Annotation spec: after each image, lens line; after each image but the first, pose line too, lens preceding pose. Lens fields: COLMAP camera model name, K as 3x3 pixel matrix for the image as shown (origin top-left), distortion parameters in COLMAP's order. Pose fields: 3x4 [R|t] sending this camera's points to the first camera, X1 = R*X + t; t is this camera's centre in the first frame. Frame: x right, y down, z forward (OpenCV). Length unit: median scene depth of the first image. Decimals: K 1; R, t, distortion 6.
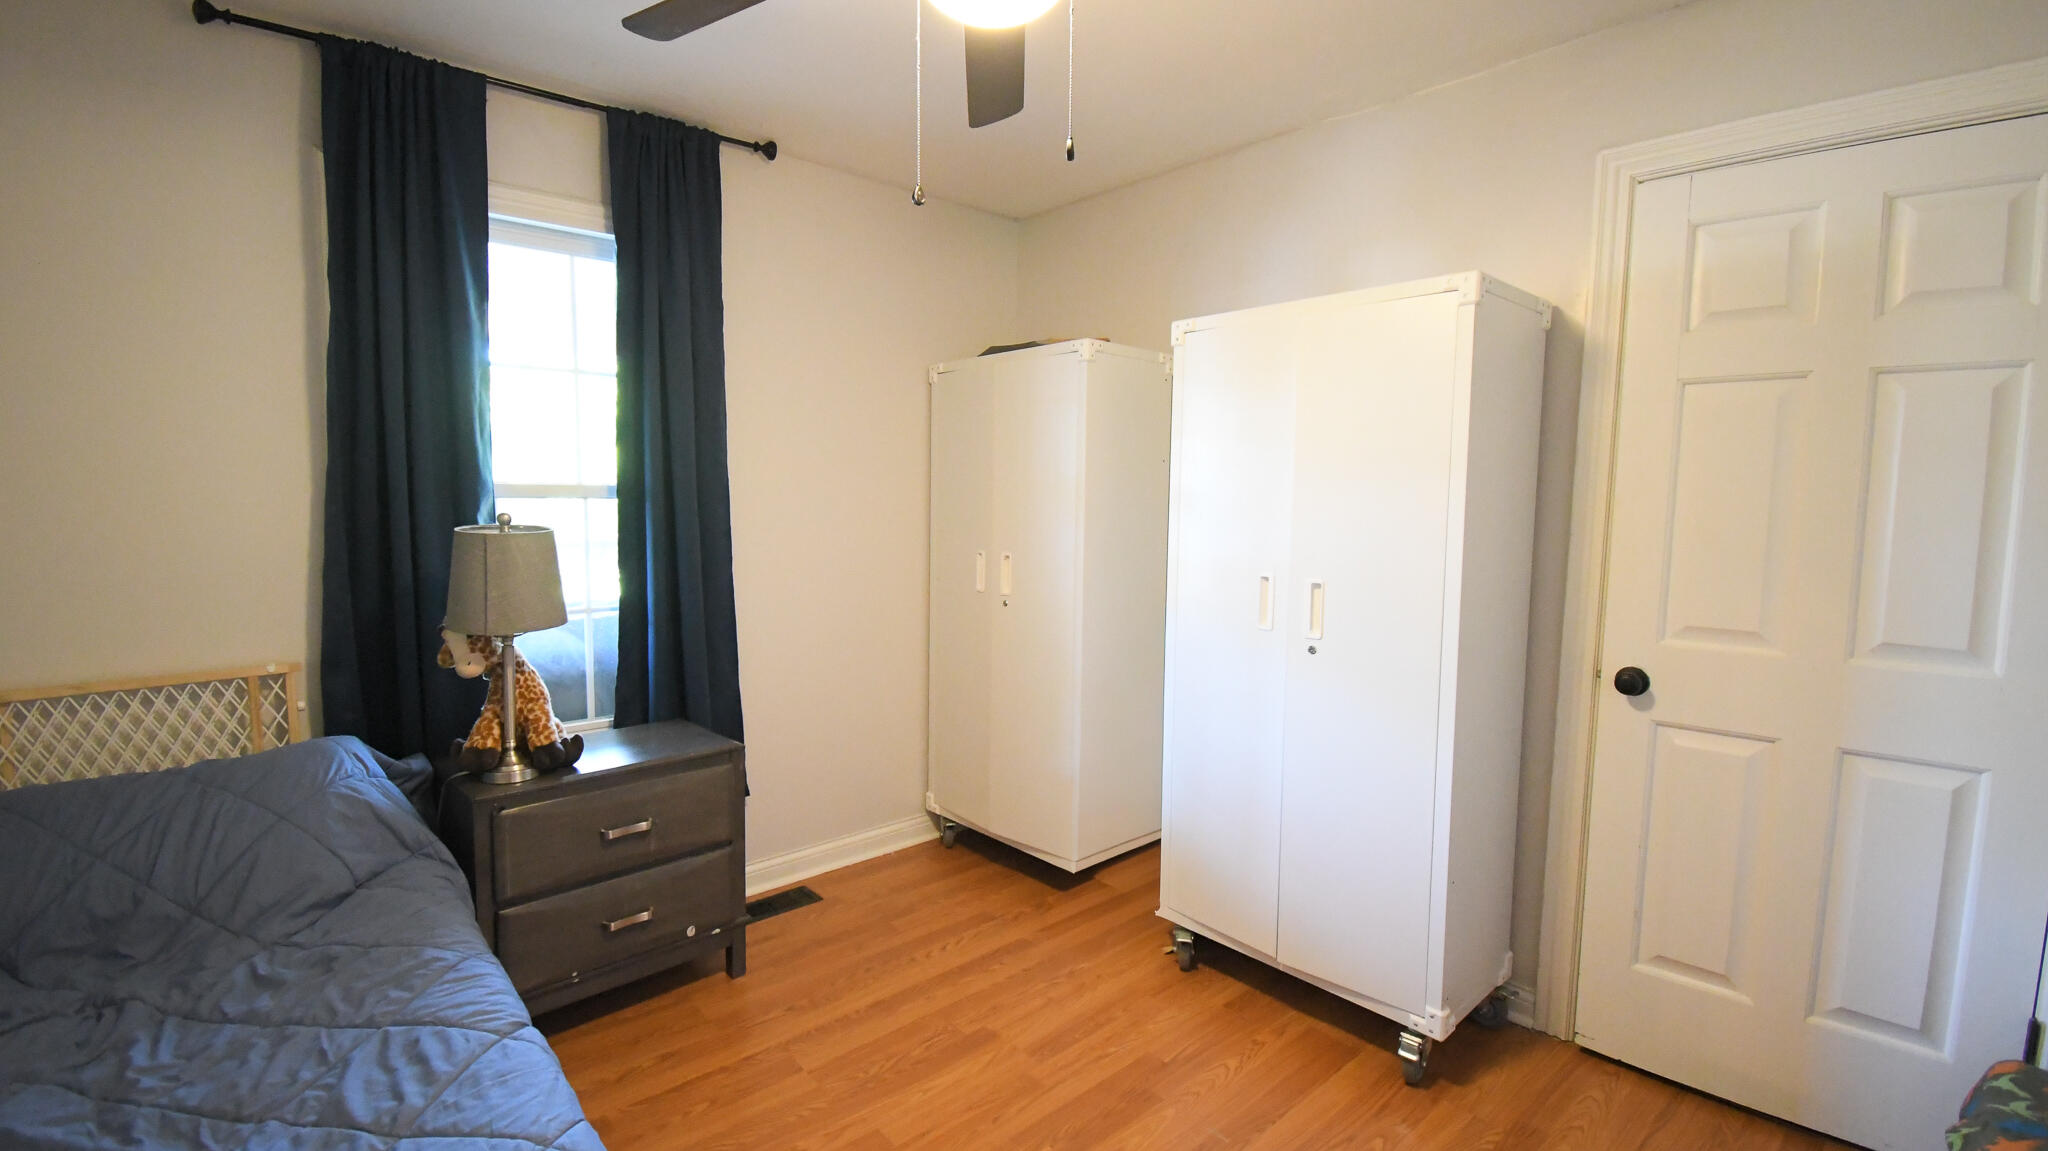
lens RADIAL K [[900.9, 0, 1026.1], [0, 900.9, 566.8], [0, 0, 1]] dist [0.016009, -0.022960]
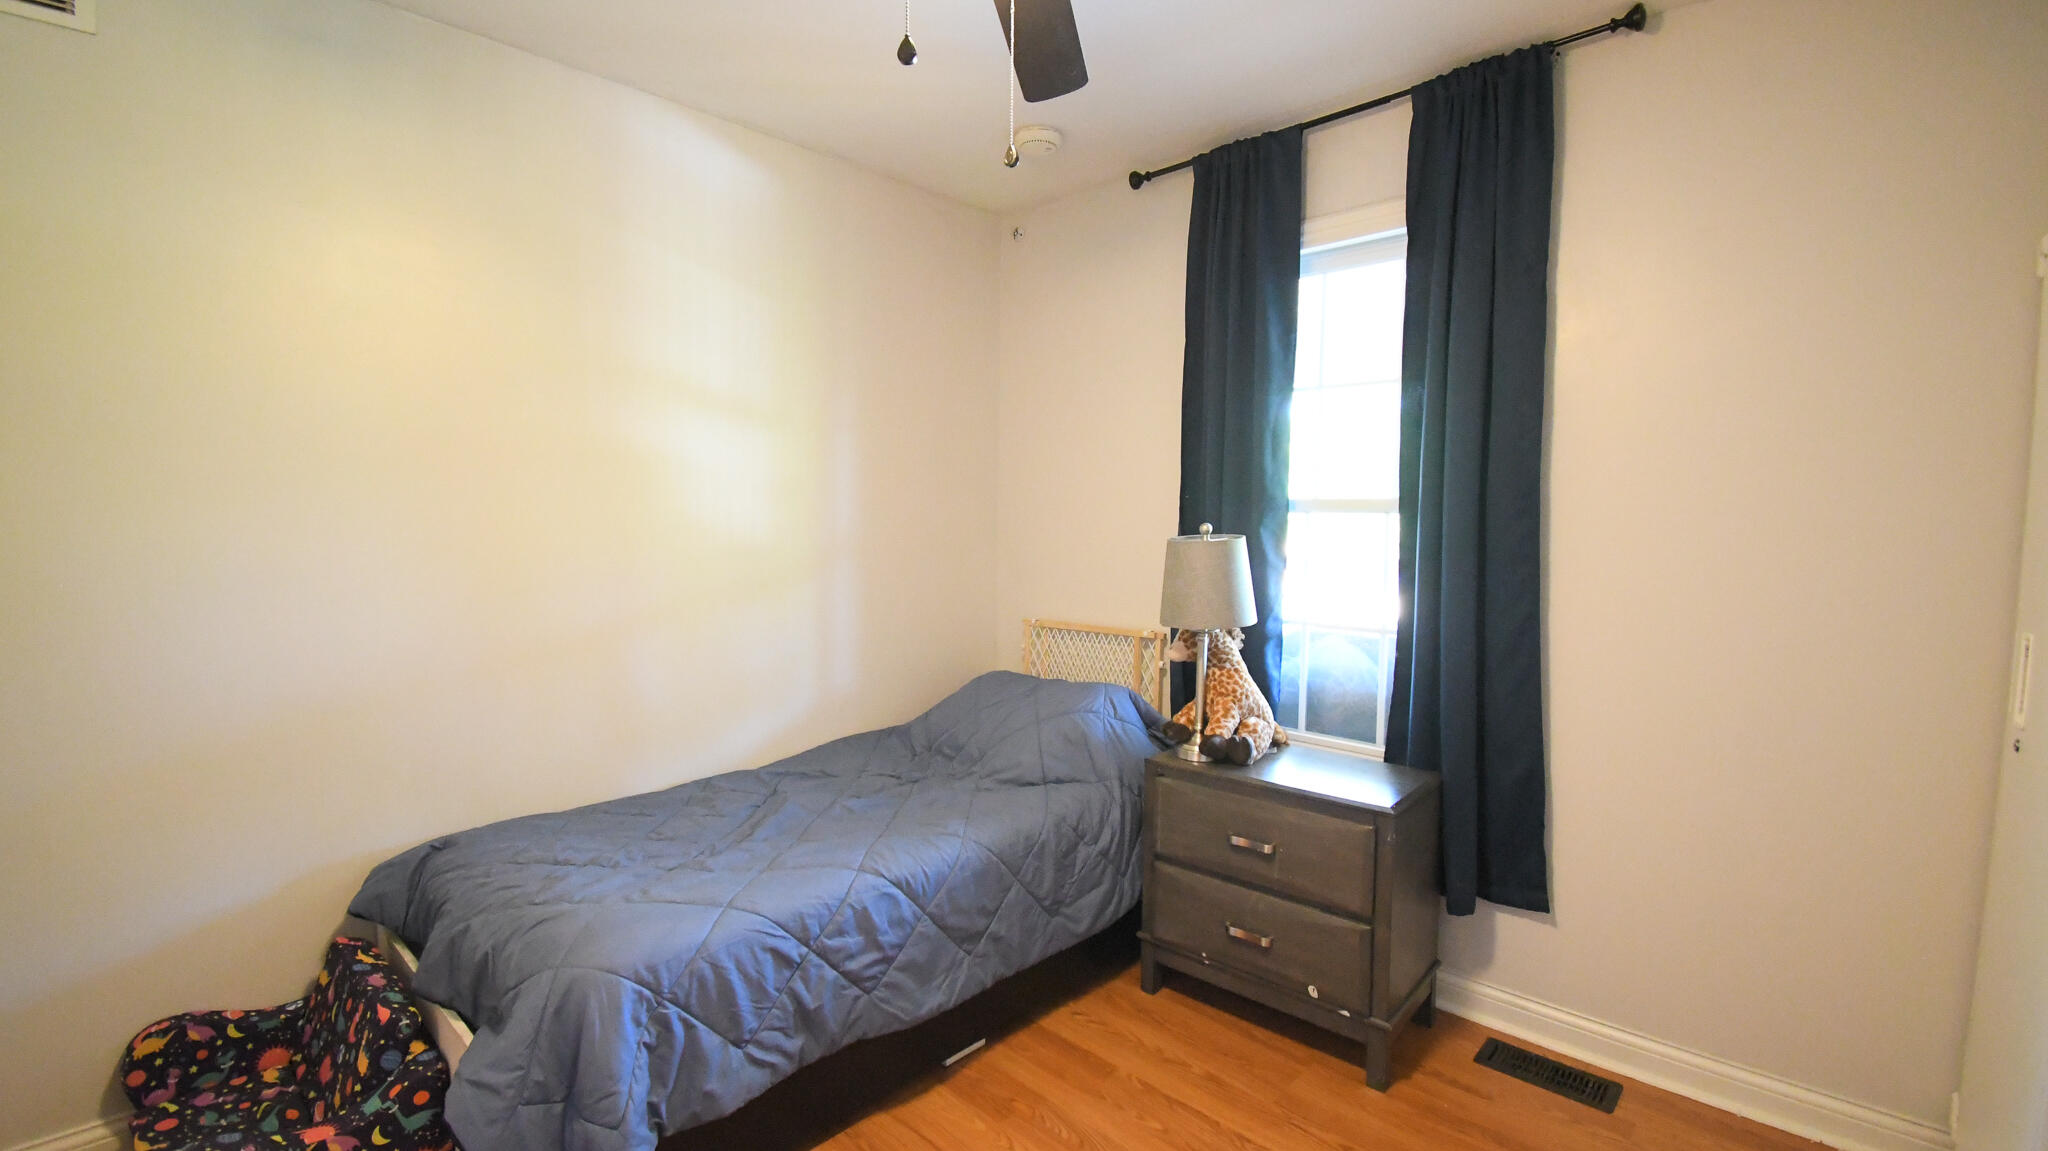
lens RADIAL K [[900.9, 0, 1028.6], [0, 900.9, 574.1], [0, 0, 1]] dist [0.016009, -0.022960]
pose [[0.079404, 0.060897, -0.994981, 0.501255], [-0.087487, 0.994706, 0.053899, -0.035635], [0.992996, 0.082768, 0.084311, 0.638327]]
